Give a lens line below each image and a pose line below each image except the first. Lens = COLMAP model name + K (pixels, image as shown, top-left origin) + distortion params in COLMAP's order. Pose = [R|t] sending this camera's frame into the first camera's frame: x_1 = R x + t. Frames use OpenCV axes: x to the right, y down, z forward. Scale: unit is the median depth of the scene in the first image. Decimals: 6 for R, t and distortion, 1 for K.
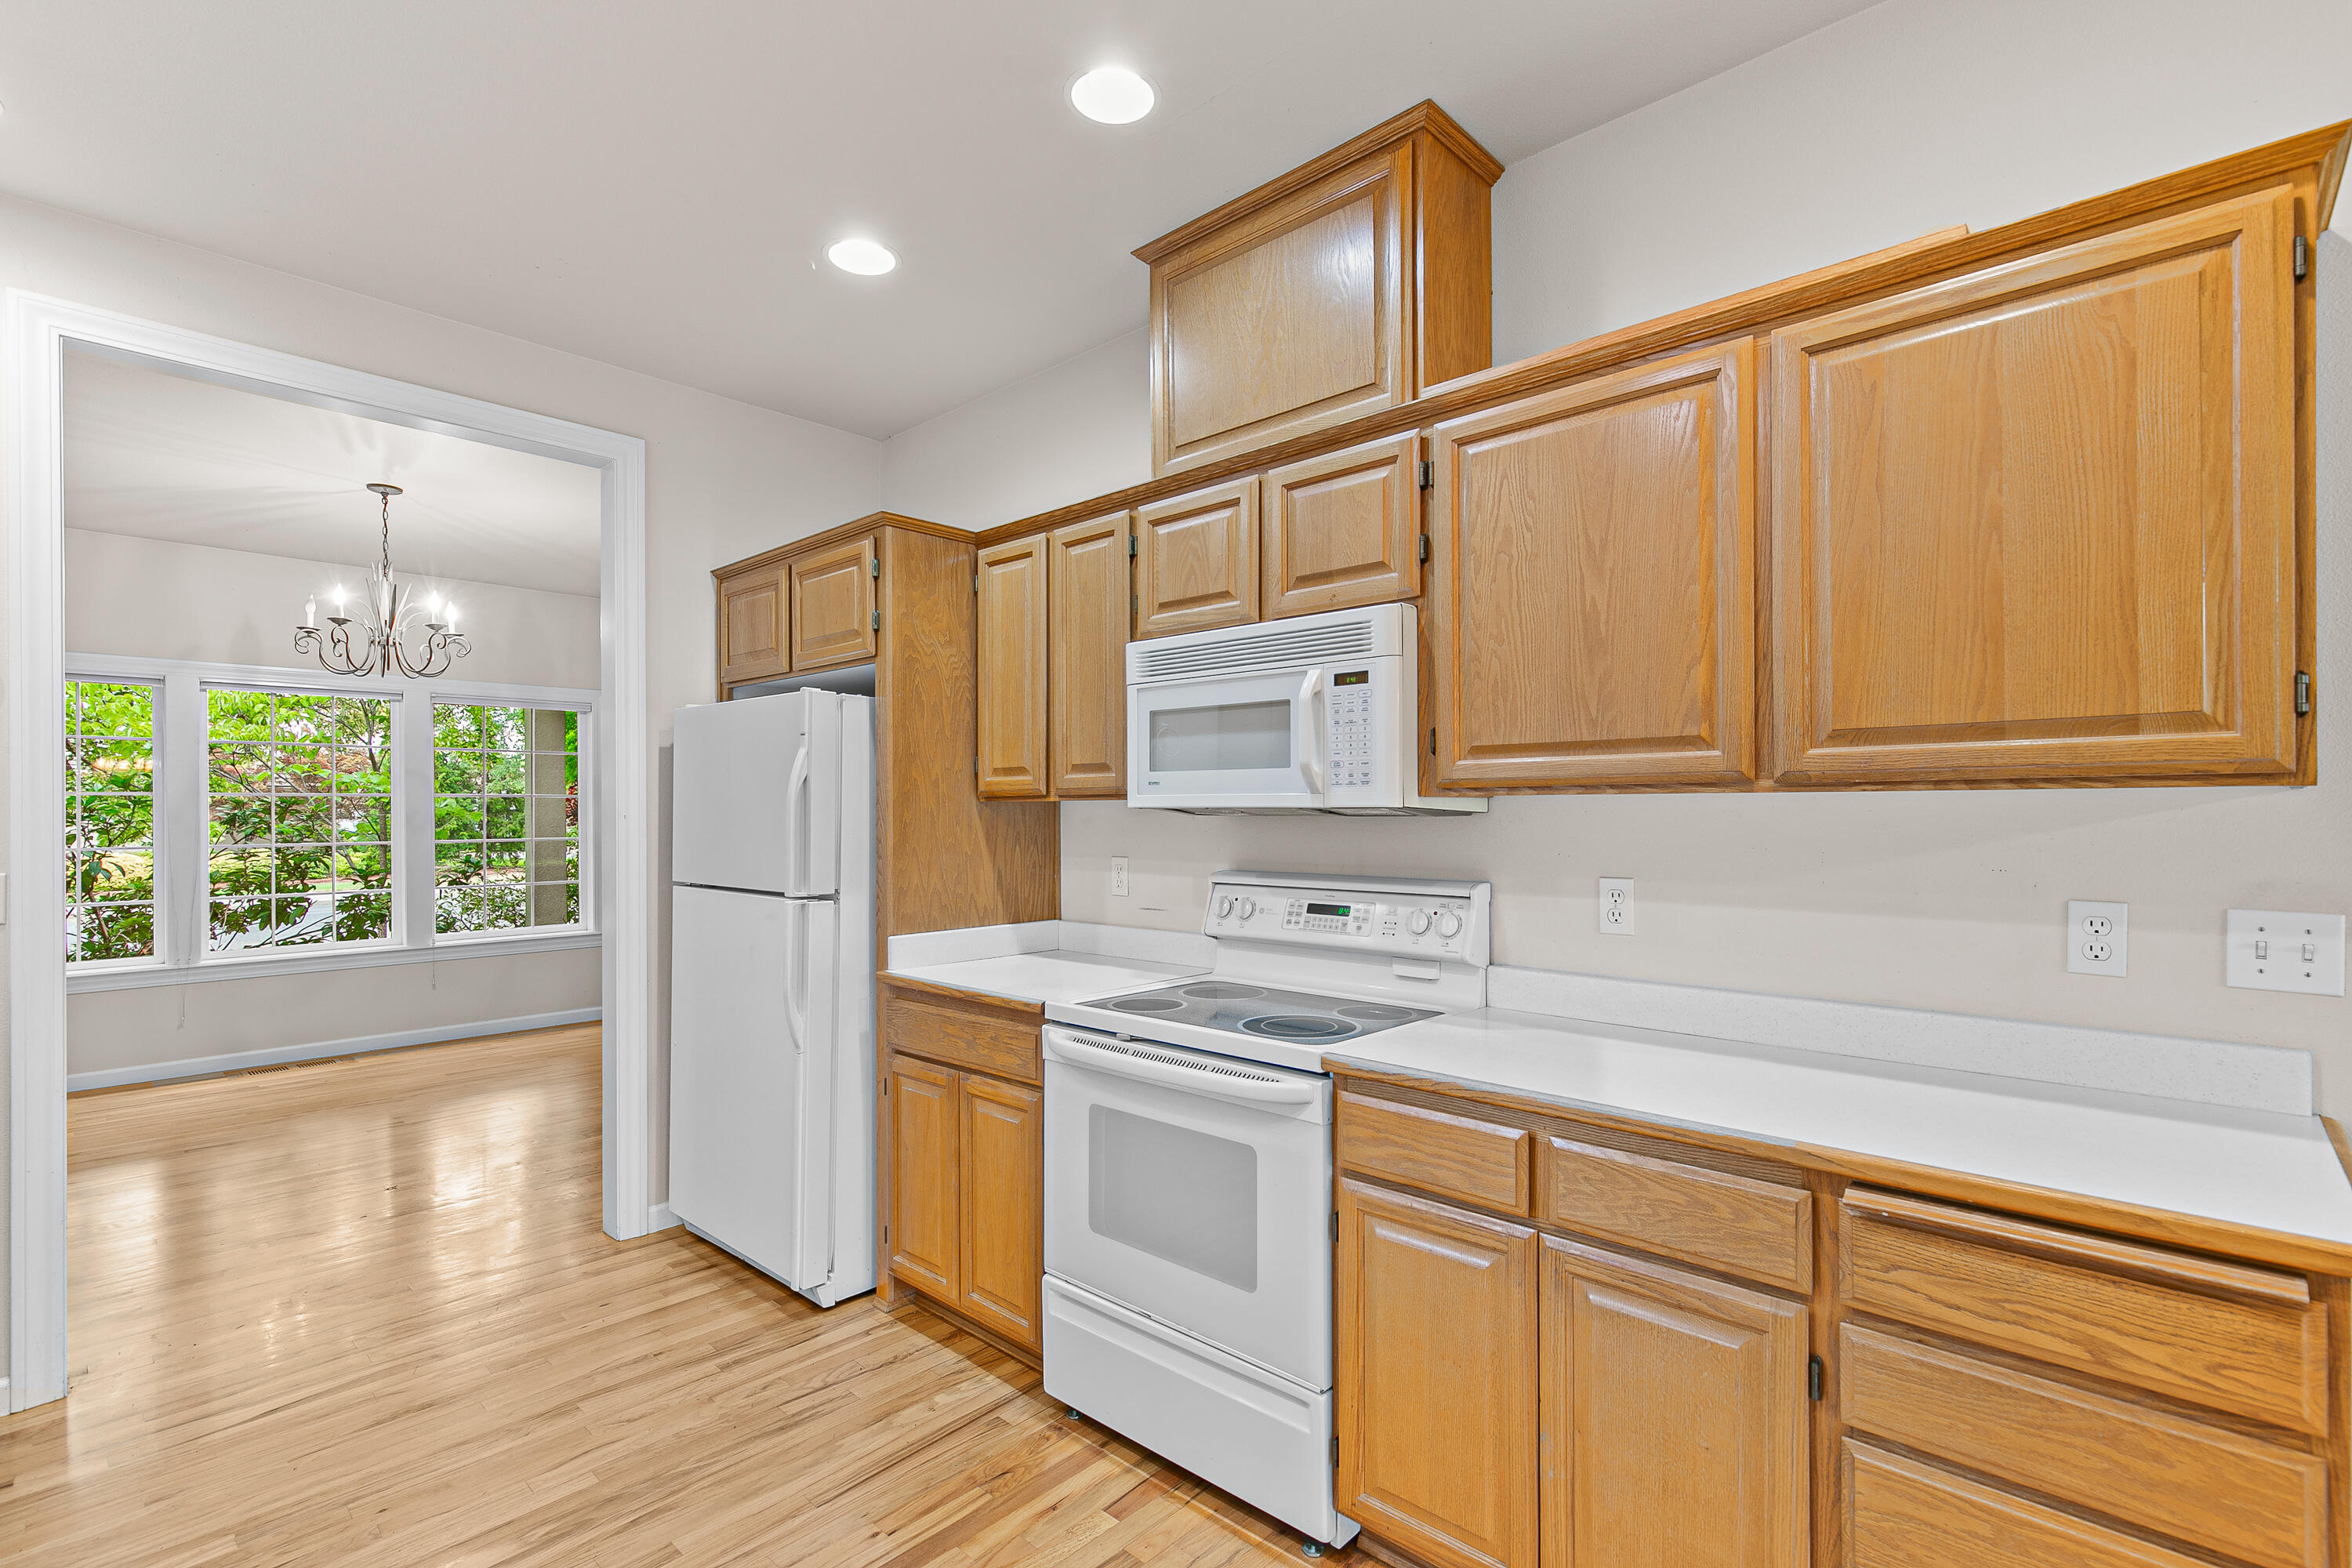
lens RADIAL K [[1068.9, 0, 1171.8], [0, 1068.9, 808.6], [0, 0, 1]] dist [0.011795, -0.000552]
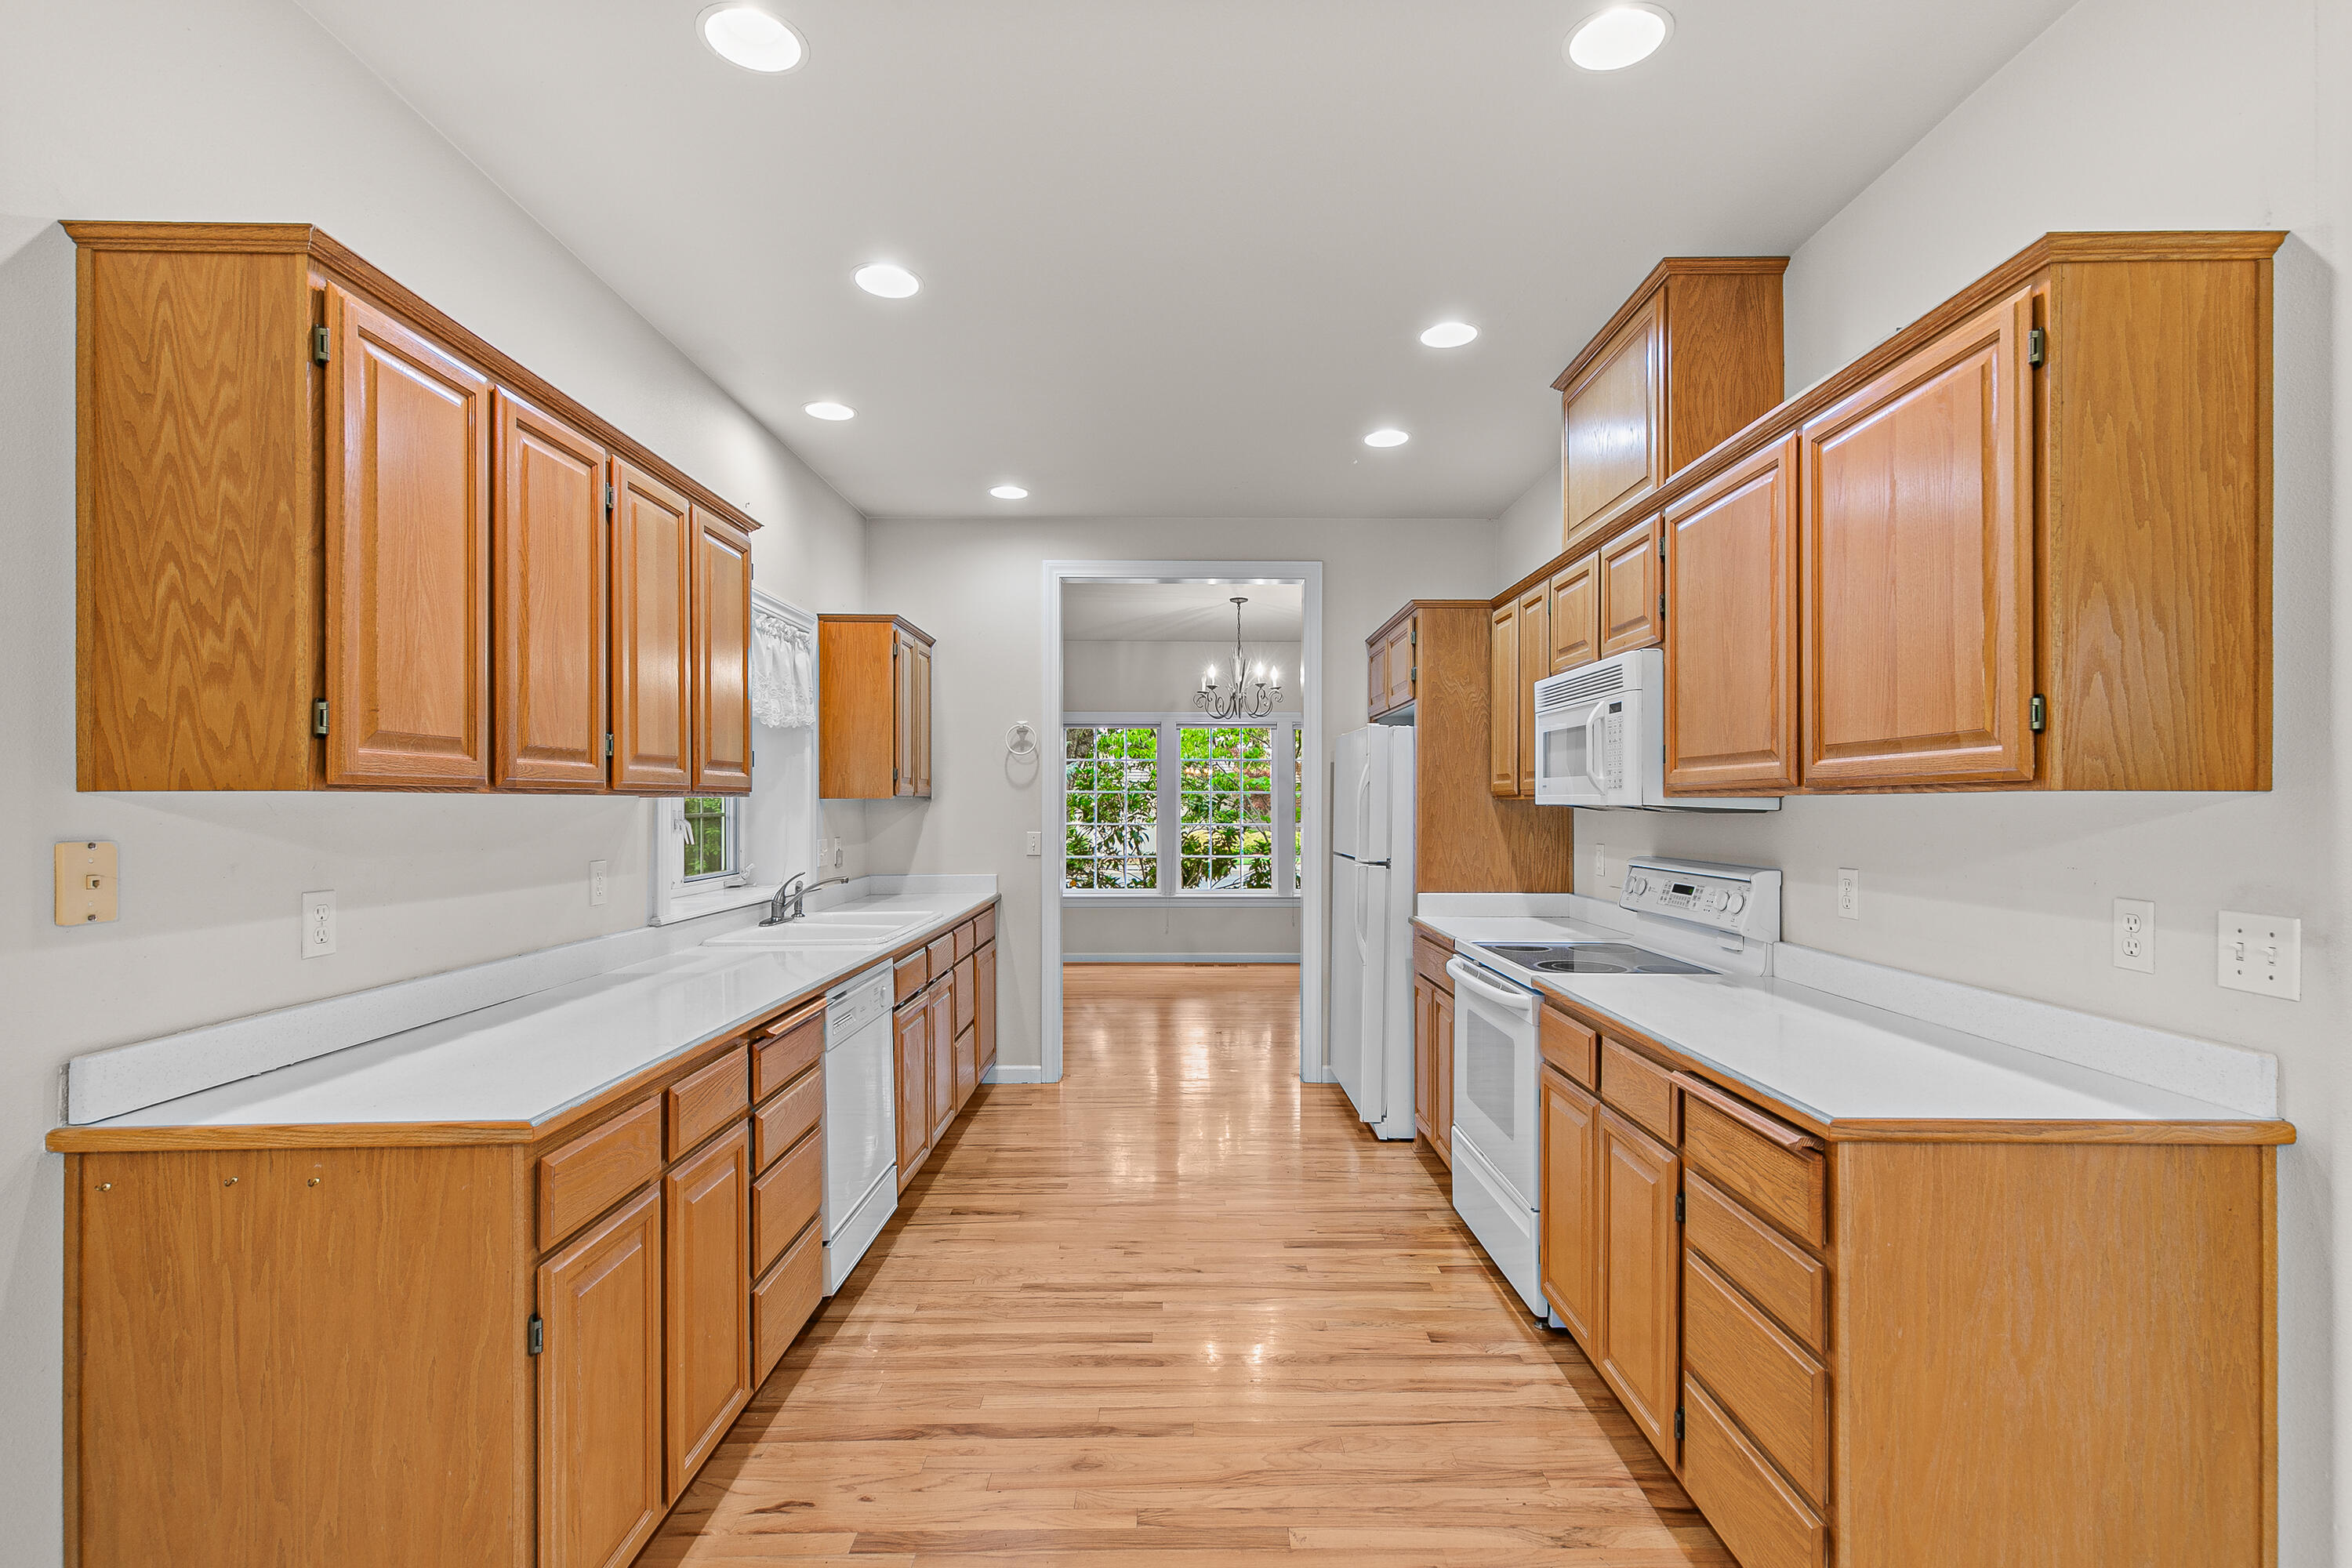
lens RADIAL K [[1068.9, 0, 1181.0], [0, 1068.9, 795.5], [0, 0, 1]] dist [0.011795, -0.000552]
pose [[0.686808, -0.001794, -0.726836, 0.603986], [-0.002061, 0.999988, -0.004415, -0.005204], [0.726836, 0.004530, 0.686796, -0.237648]]
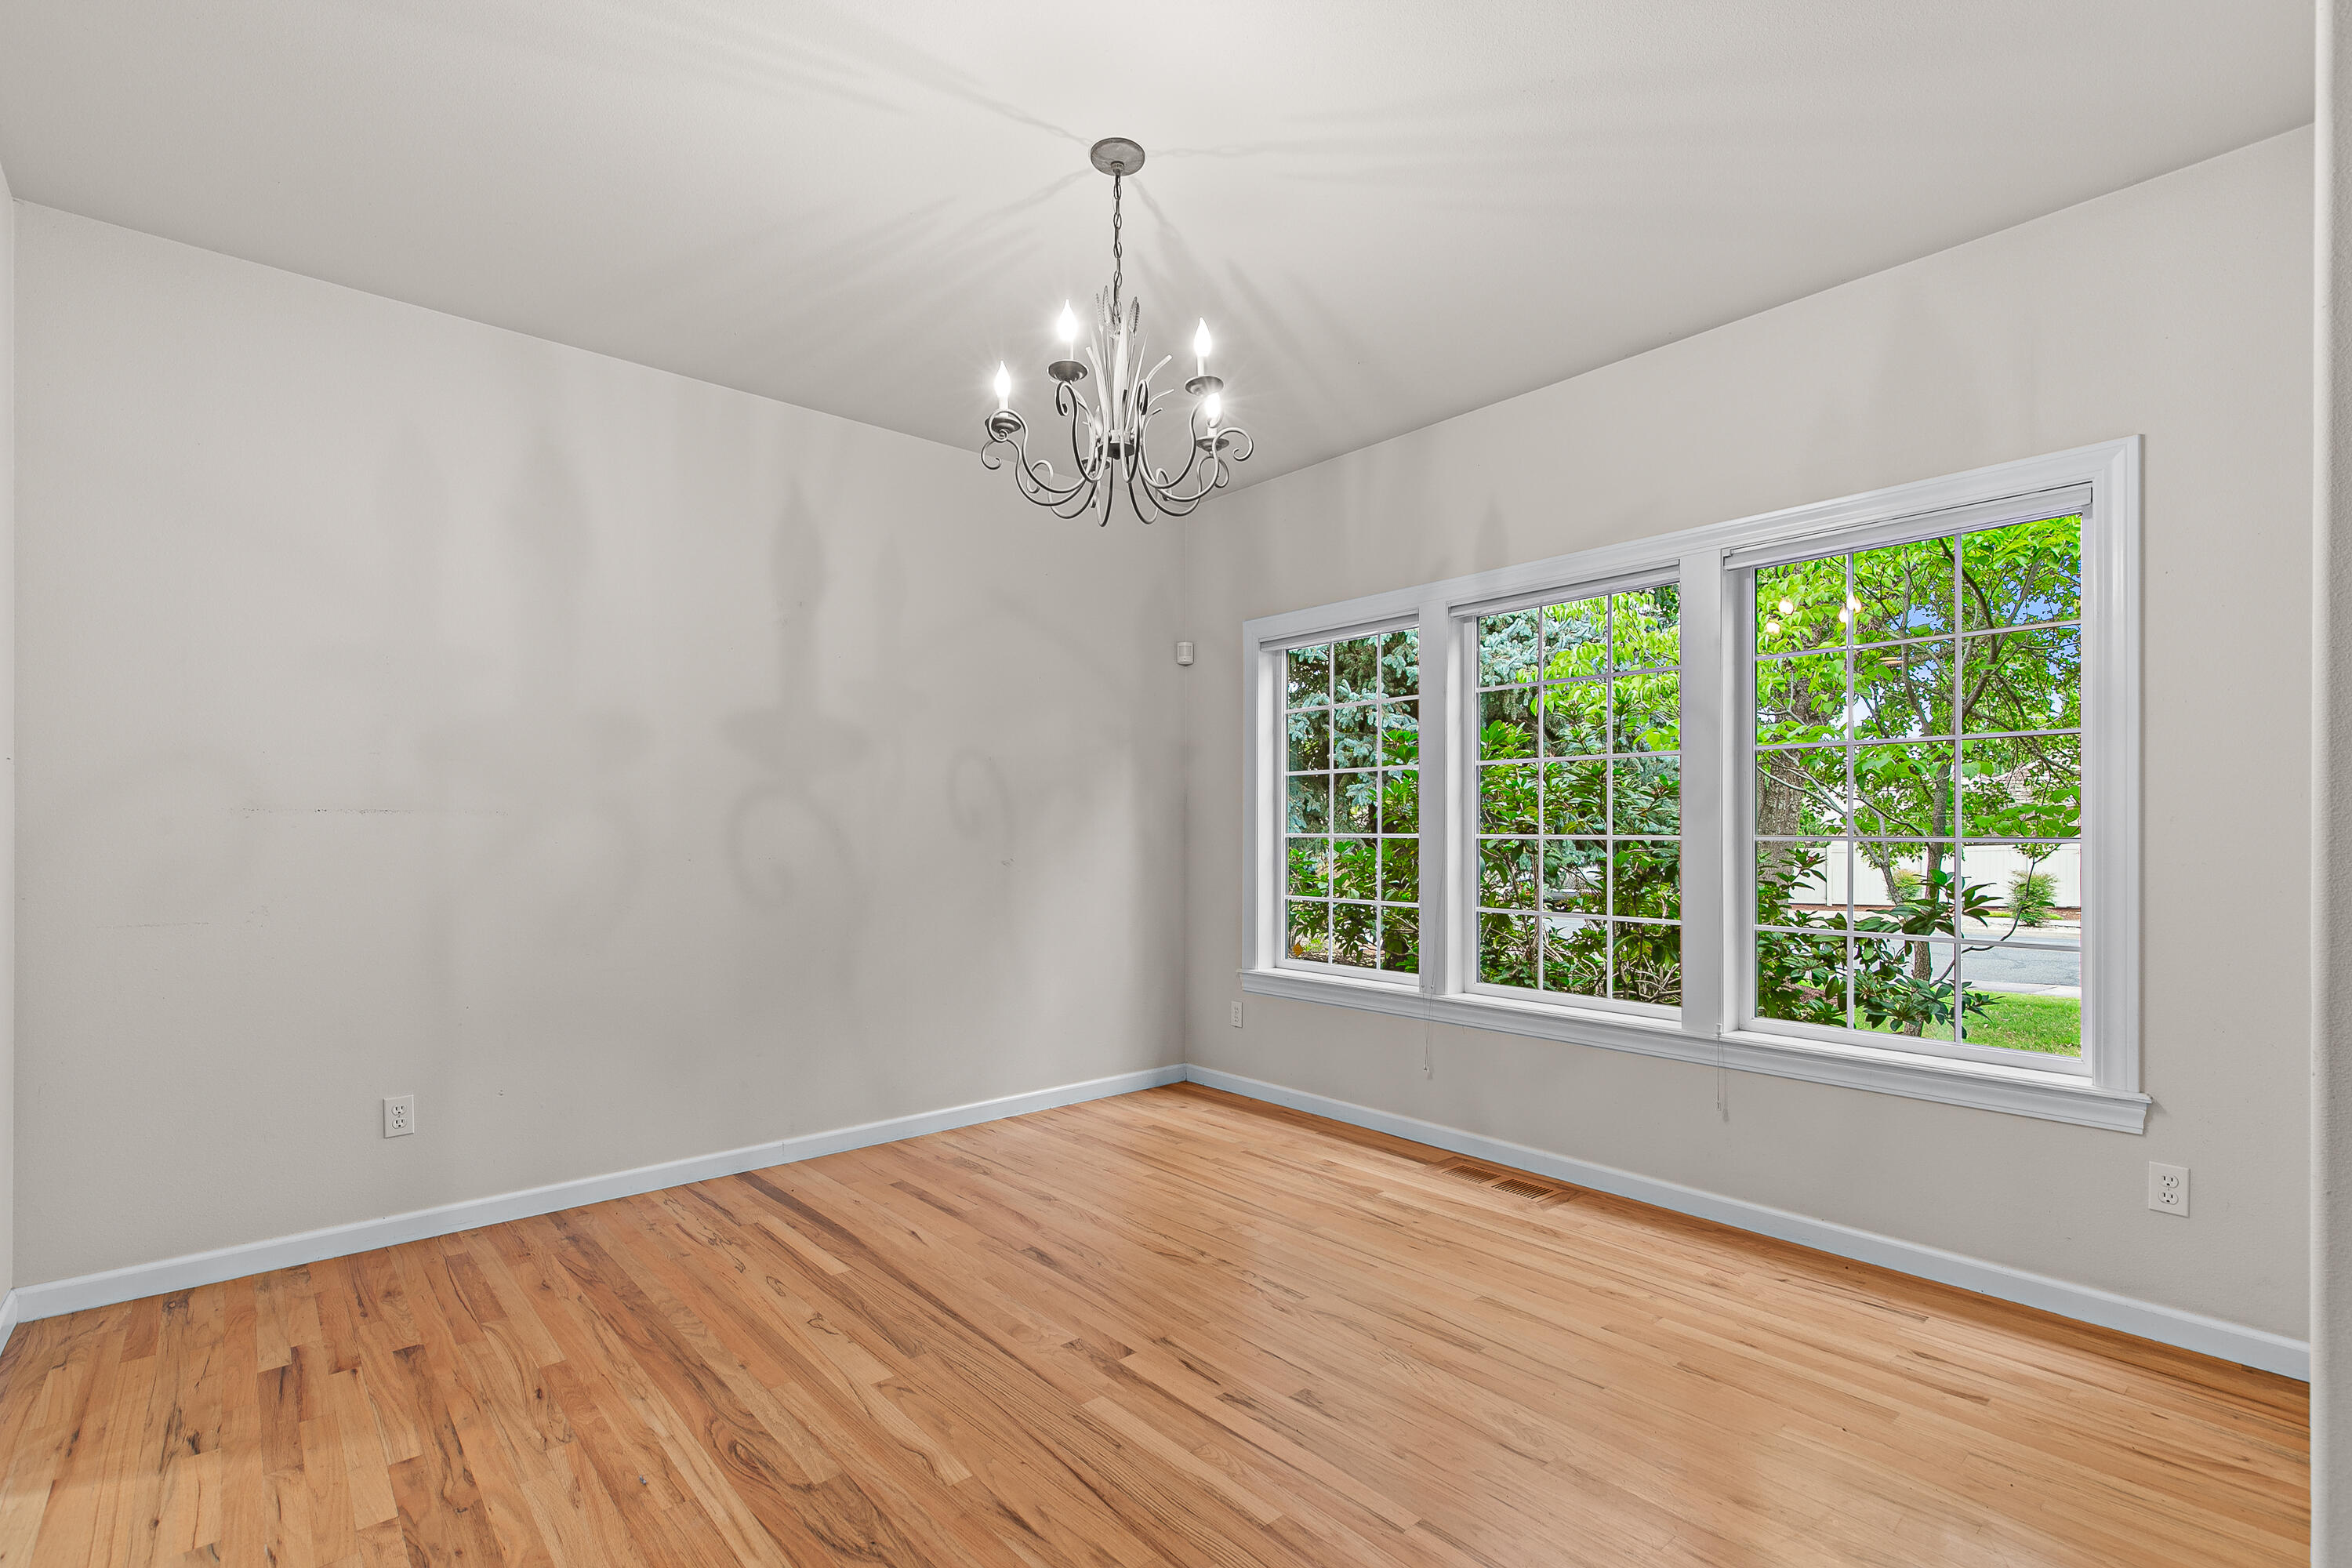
lens RADIAL K [[1068.9, 0, 1139.8], [0, 1068.9, 828.9], [0, 0, 1]] dist [0.011795, -0.000552]
pose [[-0.102997, 0.003583, -0.994675, -0.344215], [0.001807, 0.999993, 0.003415, 0.058203], [0.994680, -0.001445, -0.103003, 1.809645]]
